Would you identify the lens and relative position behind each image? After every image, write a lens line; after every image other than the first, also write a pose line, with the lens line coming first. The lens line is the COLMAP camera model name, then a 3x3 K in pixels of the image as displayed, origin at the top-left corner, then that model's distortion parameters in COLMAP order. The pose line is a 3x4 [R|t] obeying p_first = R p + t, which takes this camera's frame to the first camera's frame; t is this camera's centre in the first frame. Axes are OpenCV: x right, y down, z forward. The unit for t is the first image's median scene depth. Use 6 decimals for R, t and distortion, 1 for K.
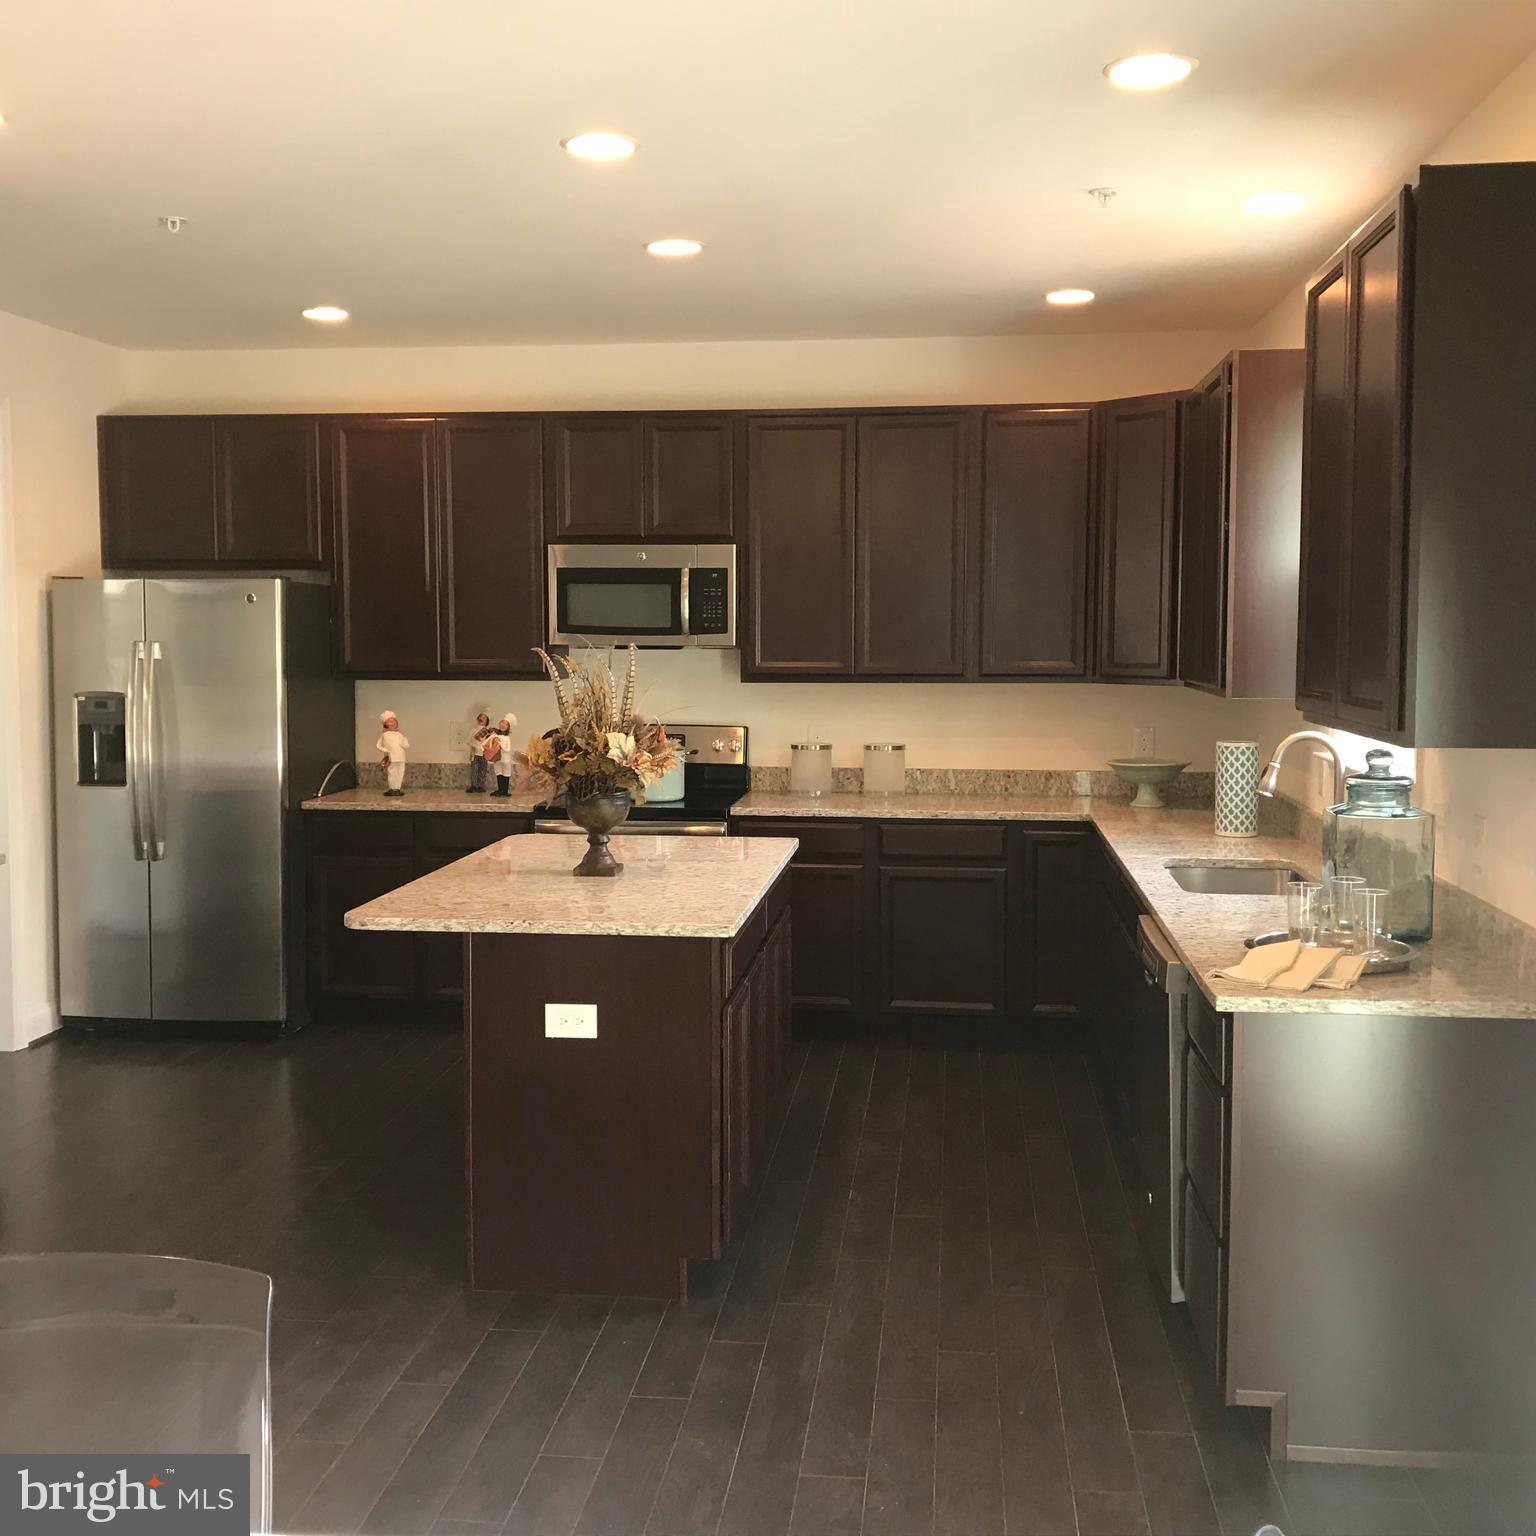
lens RADIAL K [[1734.4, 0, 768.0], [0, 1734.4, 768.0], [0, 0, 1]] dist [0.297080, -0.294400]
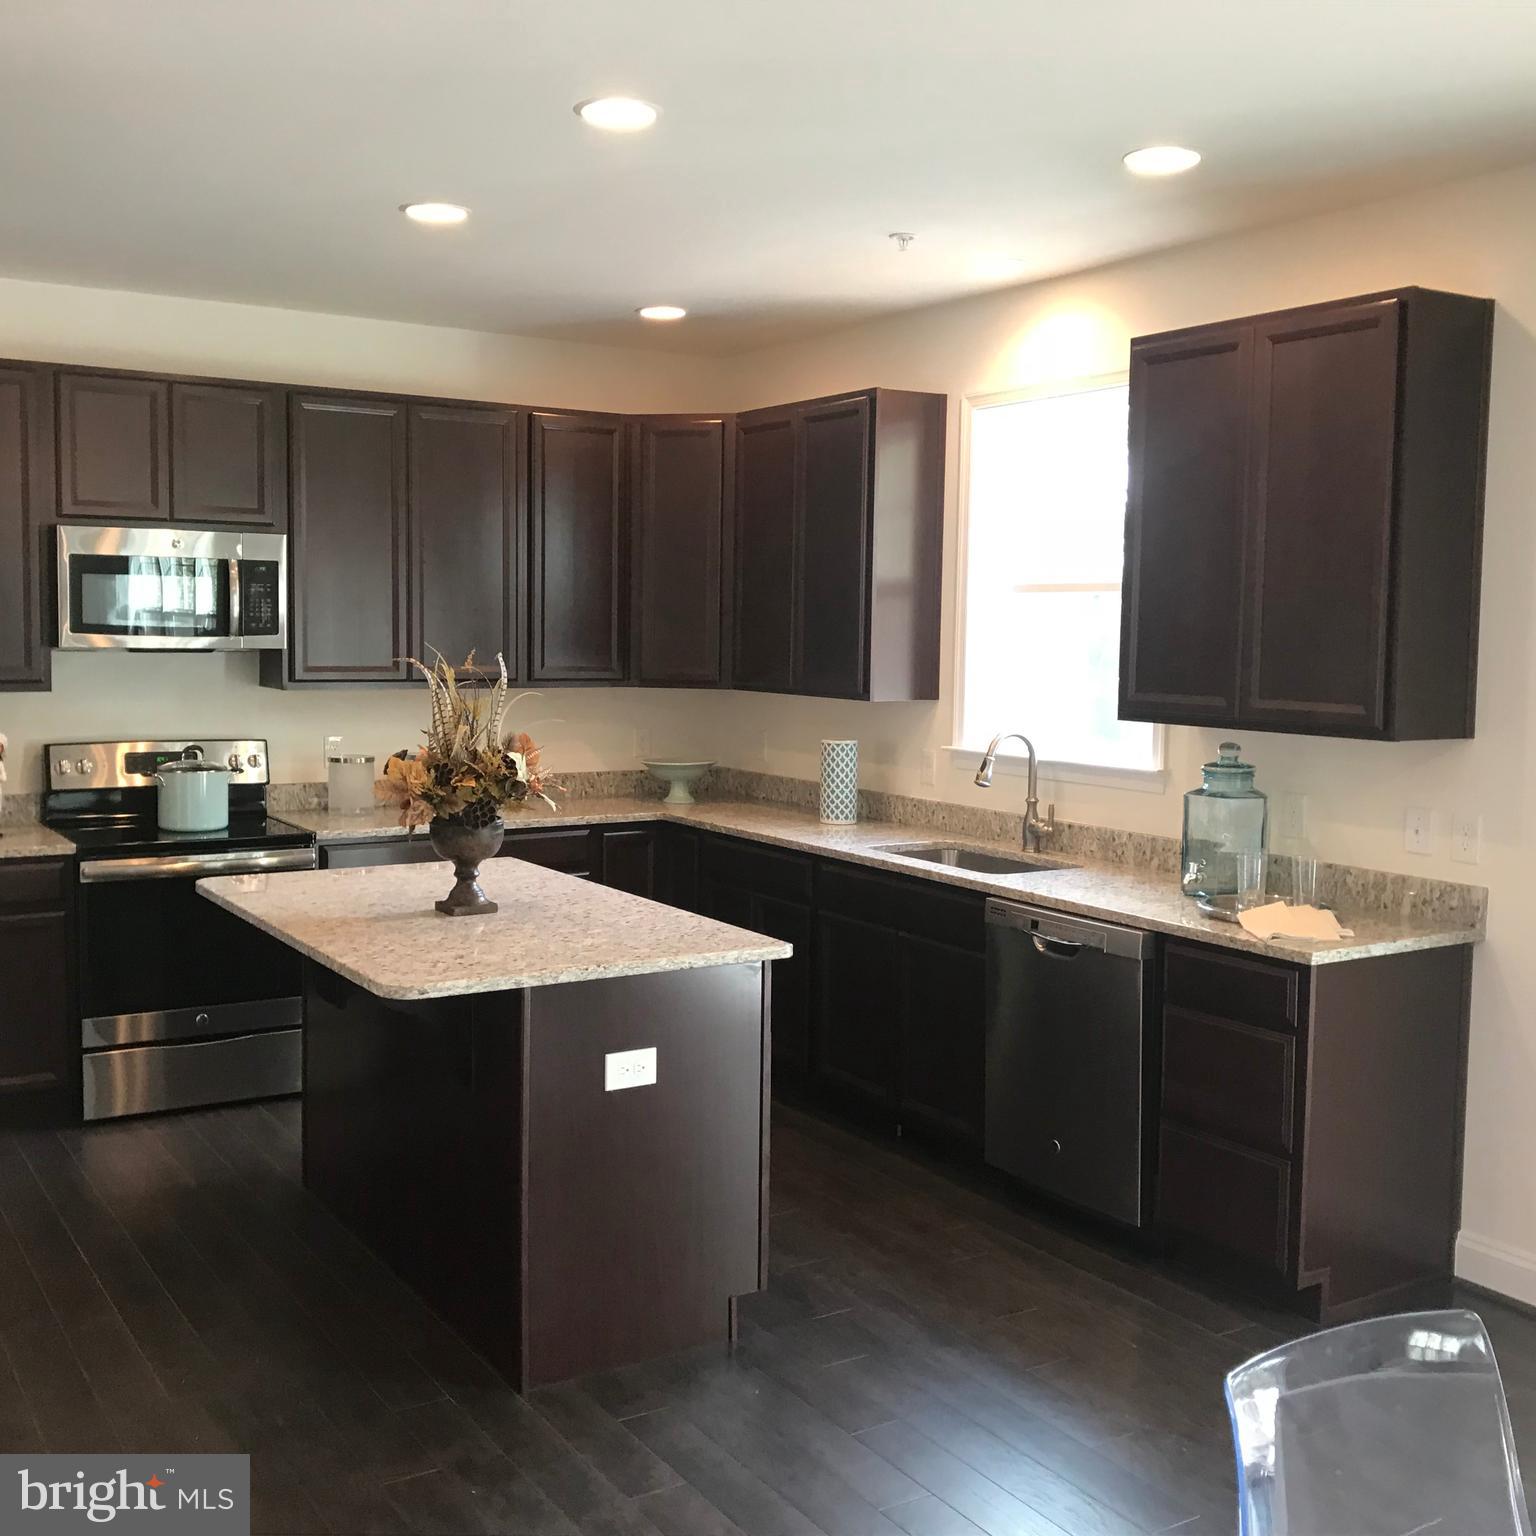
lens RADIAL K [[1734.4, 0, 768.0], [0, 1734.4, 768.0], [0, 0, 1]] dist [0.297080, -0.294400]
pose [[0.787492, -0.046642, 0.614558, -0.445514], [0.042674, 0.998866, 0.021127, -0.021876], [-0.614846, 0.009588, 0.788589, 0.163884]]
